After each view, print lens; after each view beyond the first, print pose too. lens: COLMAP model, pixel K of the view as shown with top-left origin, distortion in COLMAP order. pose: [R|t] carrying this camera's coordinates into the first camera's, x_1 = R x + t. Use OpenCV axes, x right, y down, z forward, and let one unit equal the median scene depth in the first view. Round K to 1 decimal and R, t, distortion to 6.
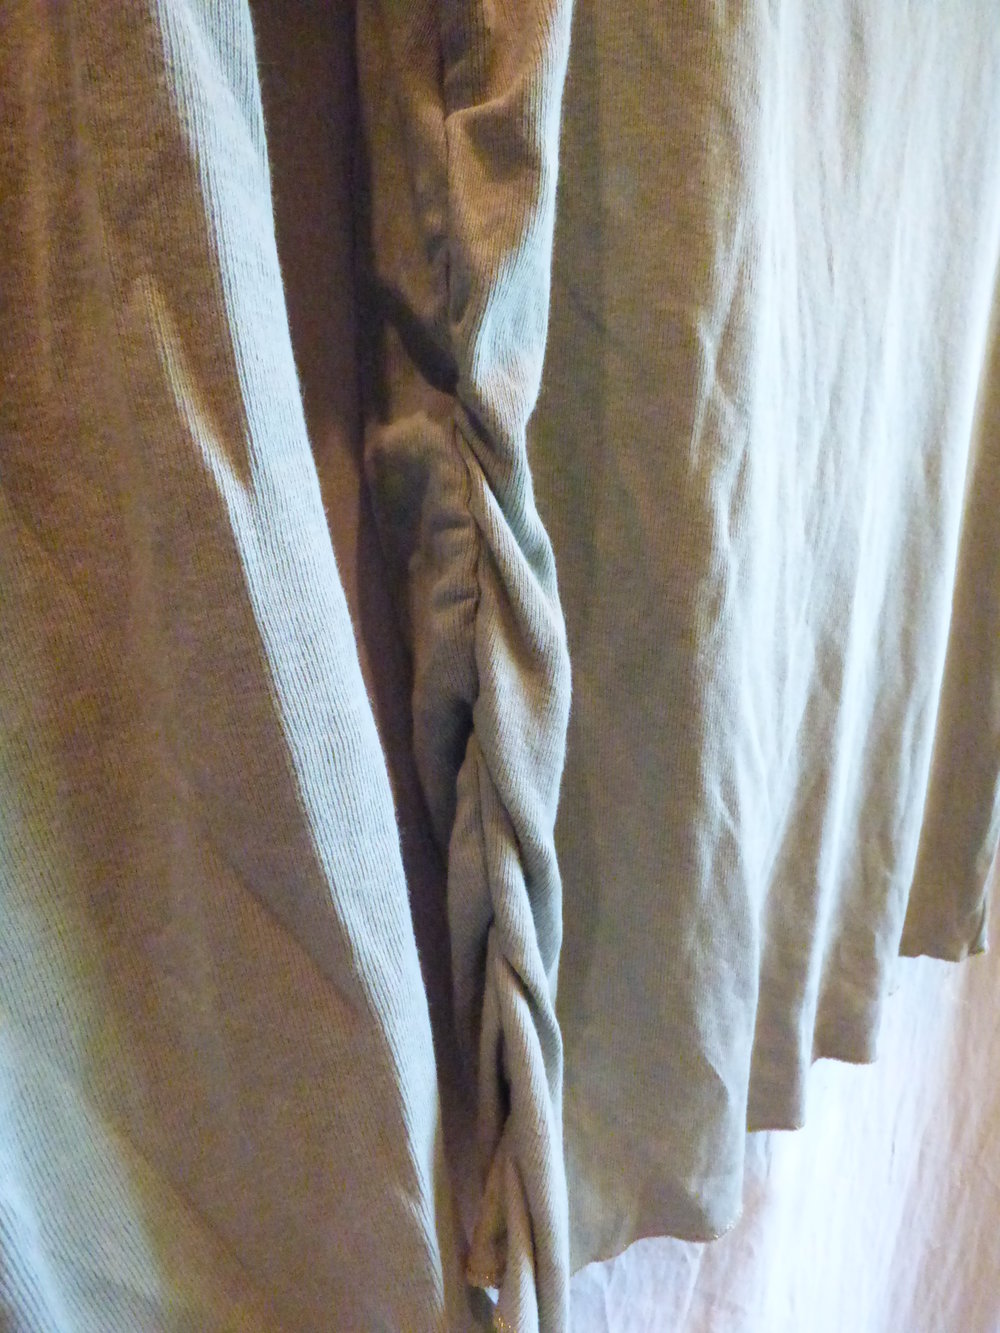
lens RADIAL K [[788.4, 0, 501.6], [0, 788.4, 668.3], [0, 0, 1]] dist [-0.012847, -0.003470]
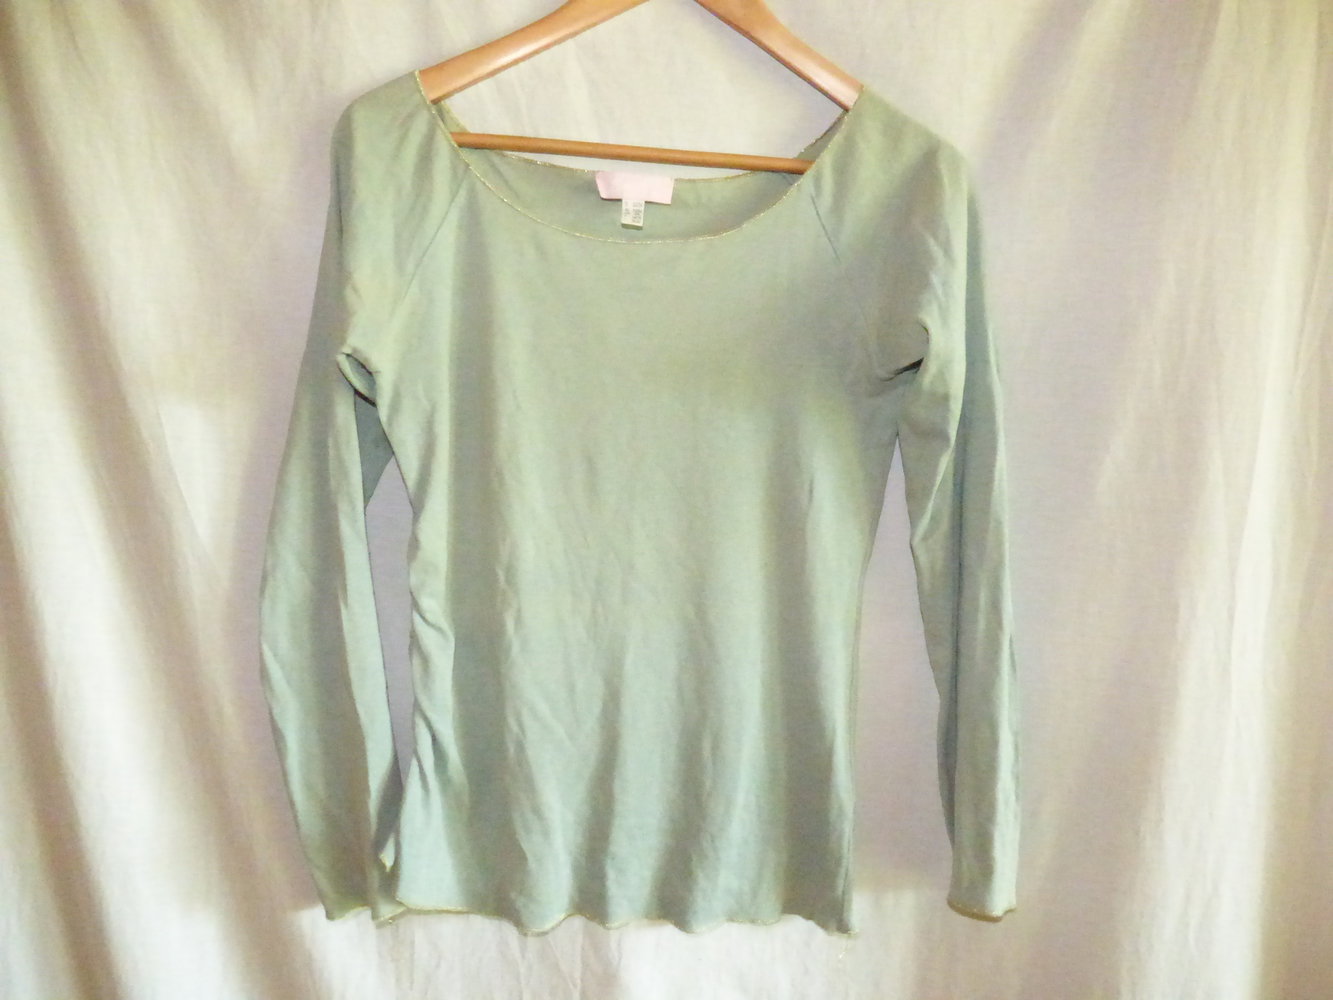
lens RADIAL K [[788.4, 0, 663.8], [0, 788.4, 490.9], [0, 0, 1]] dist [-0.012847, -0.003470]
pose [[0.789505, 0.048592, -0.611817, 2.186045], [-0.175707, 0.973031, -0.149457, -0.293862], [0.588055, 0.225498, 0.776751, -0.958379]]
